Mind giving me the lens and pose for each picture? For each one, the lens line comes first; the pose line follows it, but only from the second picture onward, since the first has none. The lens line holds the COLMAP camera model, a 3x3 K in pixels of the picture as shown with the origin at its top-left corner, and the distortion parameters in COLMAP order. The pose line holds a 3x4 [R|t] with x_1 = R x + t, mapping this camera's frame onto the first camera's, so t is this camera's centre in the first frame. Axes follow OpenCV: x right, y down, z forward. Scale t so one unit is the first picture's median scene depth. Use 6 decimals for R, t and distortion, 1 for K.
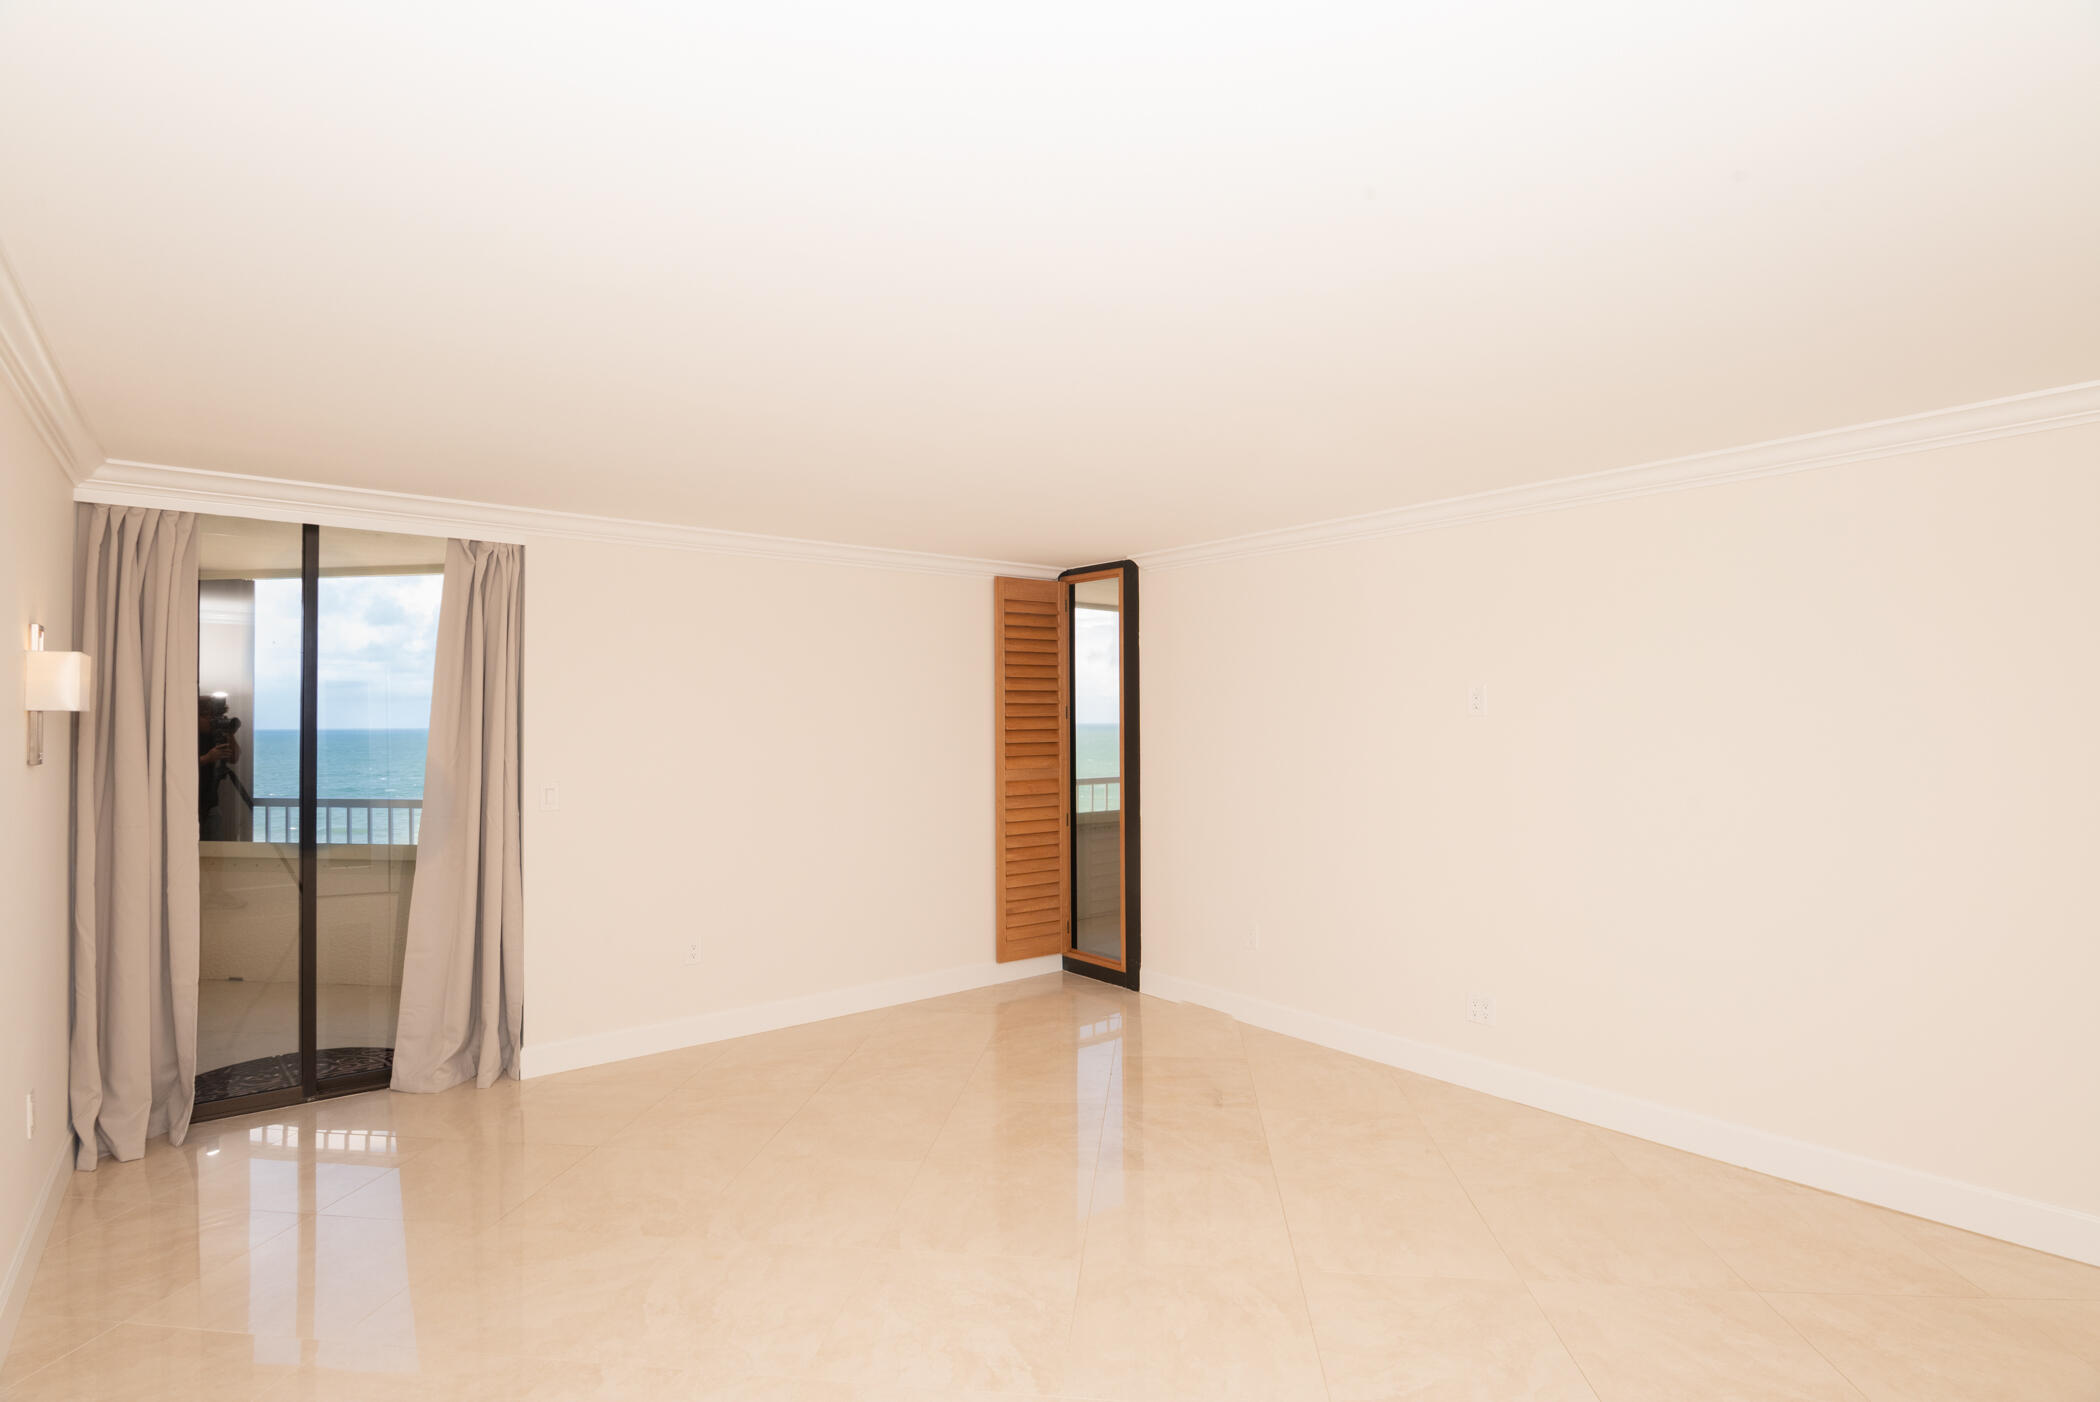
lens RADIAL K [[1015.3, 0, 1050.0], [0, 1015.3, 701.0], [0, 0, 1]] dist [-0.015655, 0.000349]
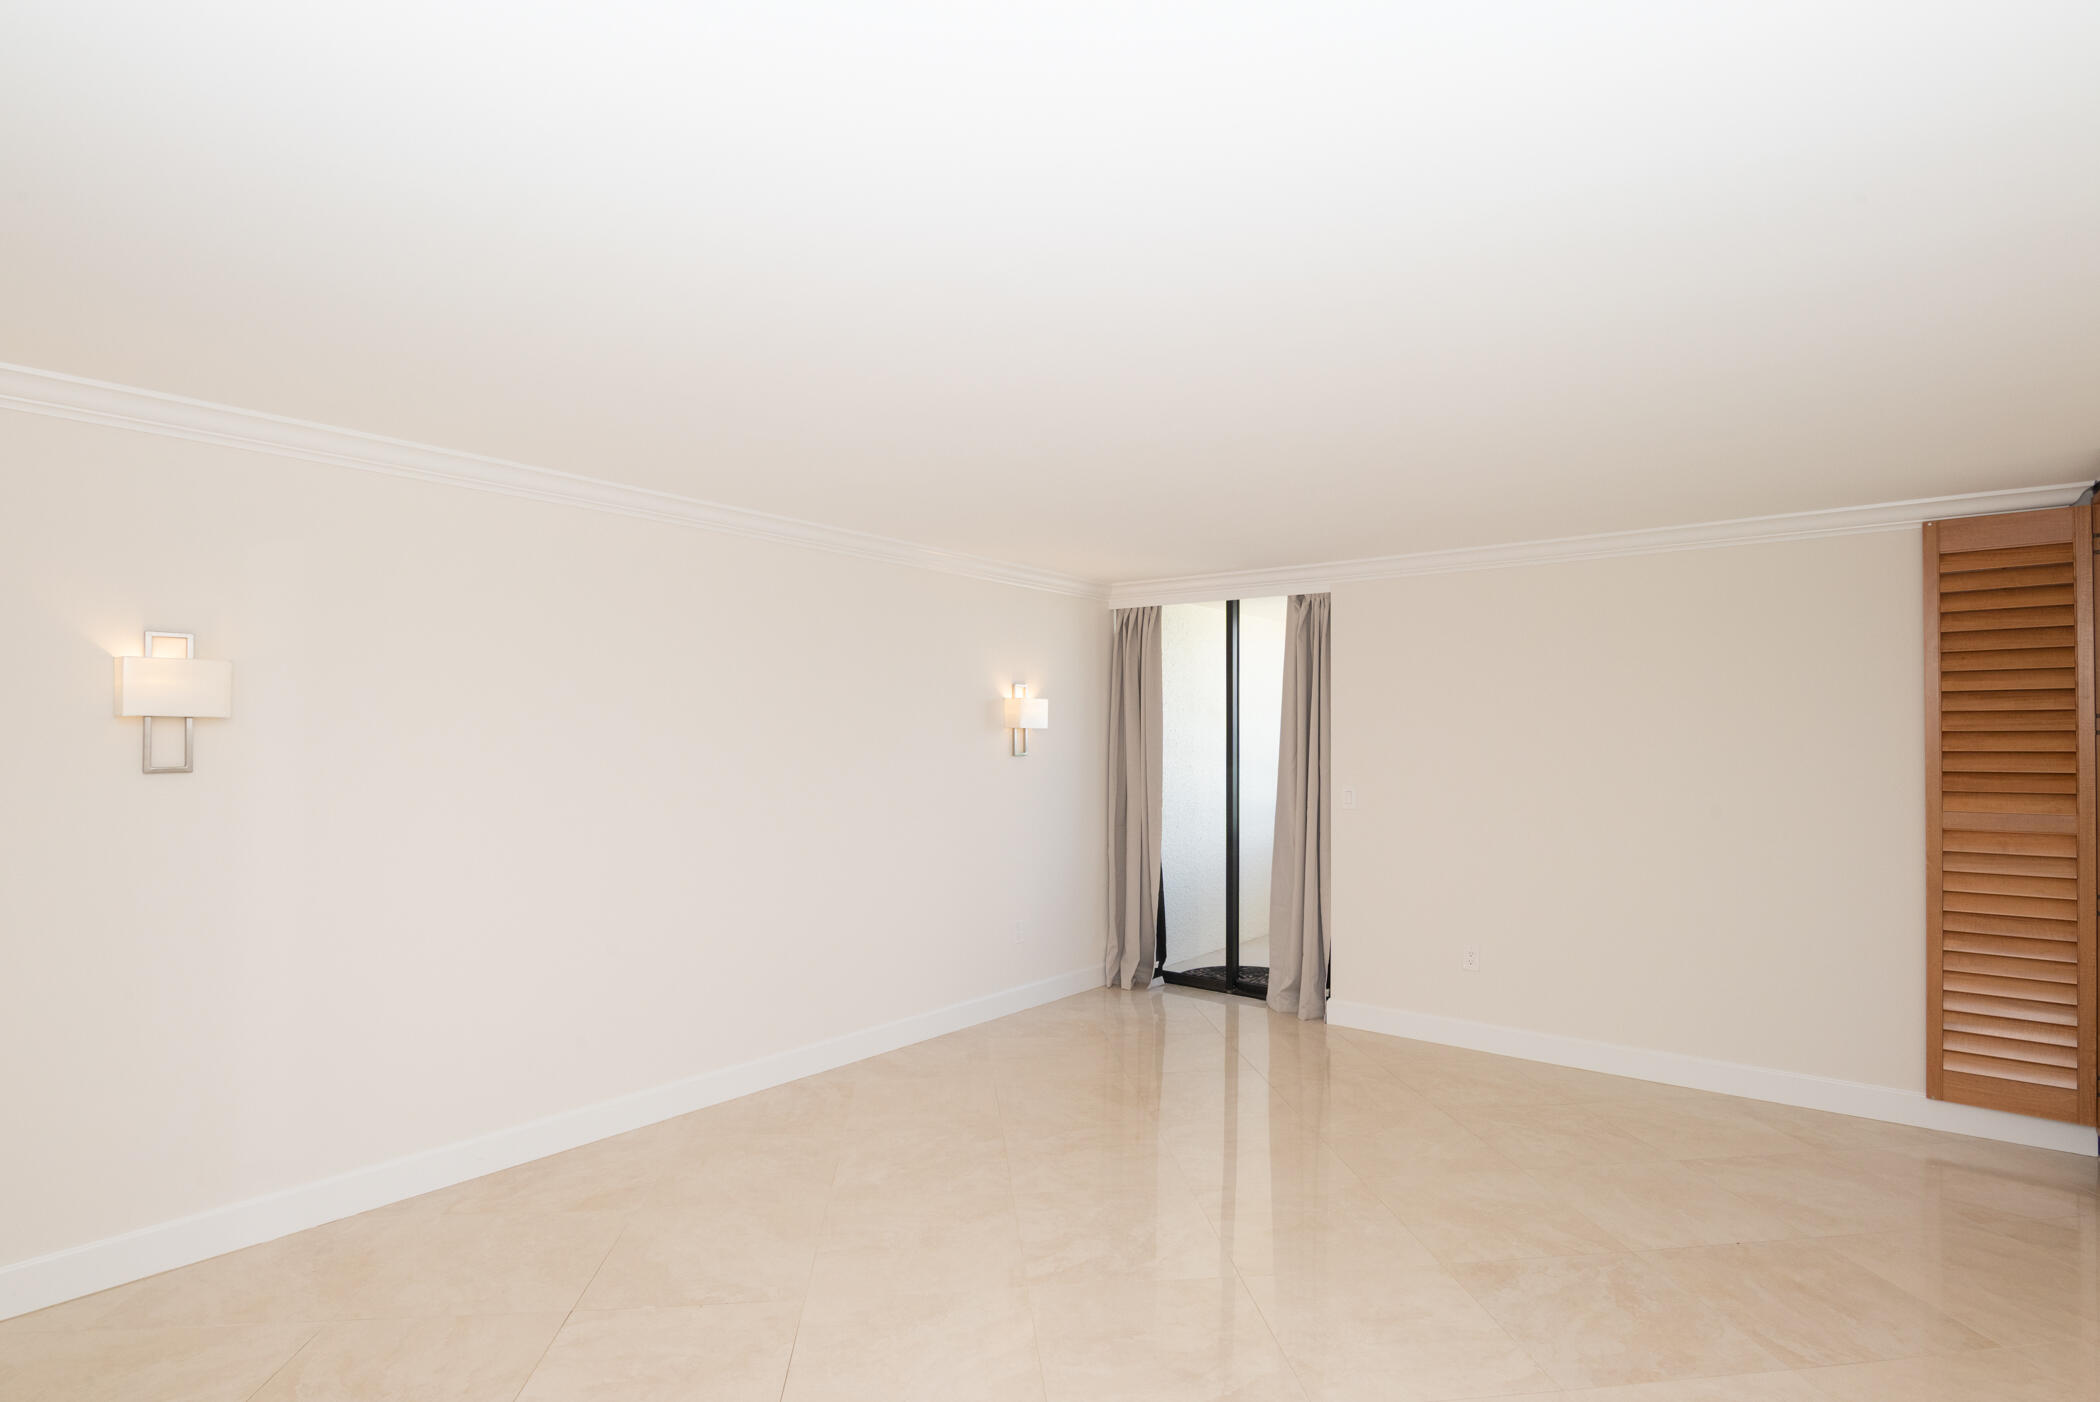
lens RADIAL K [[1040.0, 0, 1056.2], [0, 1040.0, 721.0], [0, 0, 1]] dist [-0.020134, -0.000060]
pose [[0.230045, -0.009737, -0.973131, 0.538088], [0.013284, 0.999888, -0.006865, 0.006128], [0.973089, -0.011348, 0.230149, 0.321626]]
